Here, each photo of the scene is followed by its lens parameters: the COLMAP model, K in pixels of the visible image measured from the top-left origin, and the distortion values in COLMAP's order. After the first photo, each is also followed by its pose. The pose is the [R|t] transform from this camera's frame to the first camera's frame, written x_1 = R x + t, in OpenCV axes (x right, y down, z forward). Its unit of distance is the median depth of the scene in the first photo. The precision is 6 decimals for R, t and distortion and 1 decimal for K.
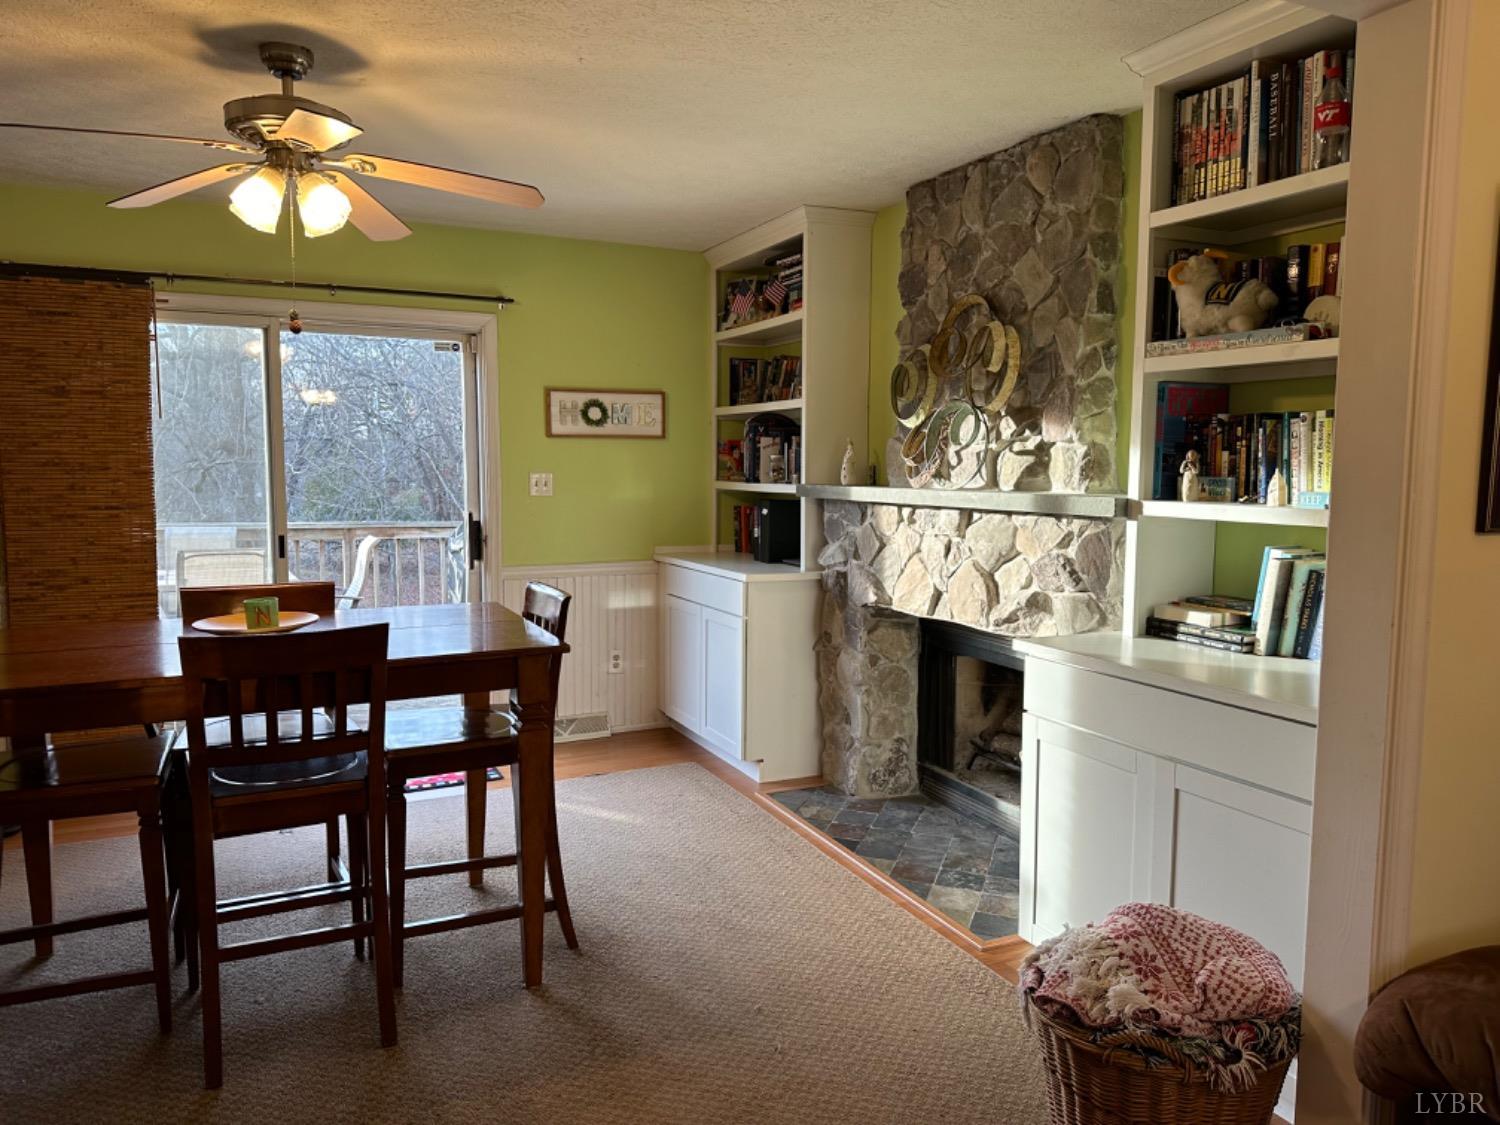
lens RADIAL K [[1055.5, 0, 750.0], [0, 1055.5, 562.5], [0, 0, 1]] dist [0.118724, -0.162576]
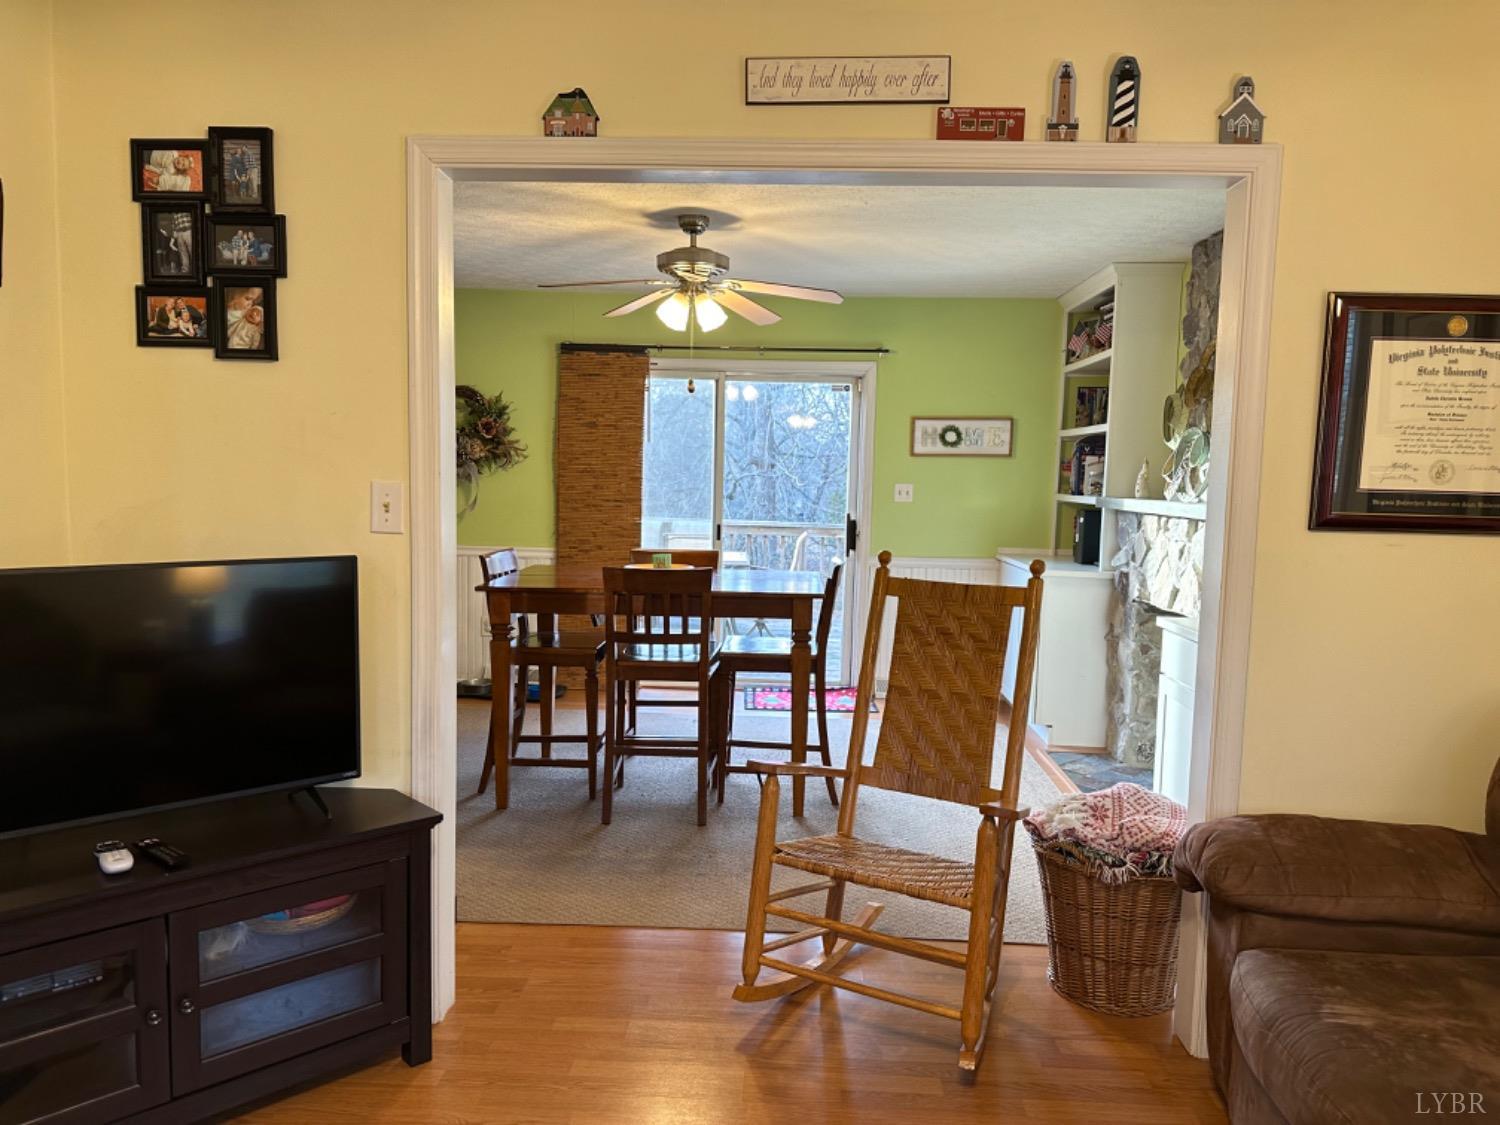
lens RADIAL K [[1055.5, 0, 750.0], [0, 1055.5, 562.5], [0, 0, 1]] dist [0.118724, -0.162576]
pose [[0.888043, 0.055405, -0.456409, 0.261331], [-0.062638, 0.998036, -0.000723, 0.025458], [0.455473, 0.029231, 0.889770, -0.243302]]
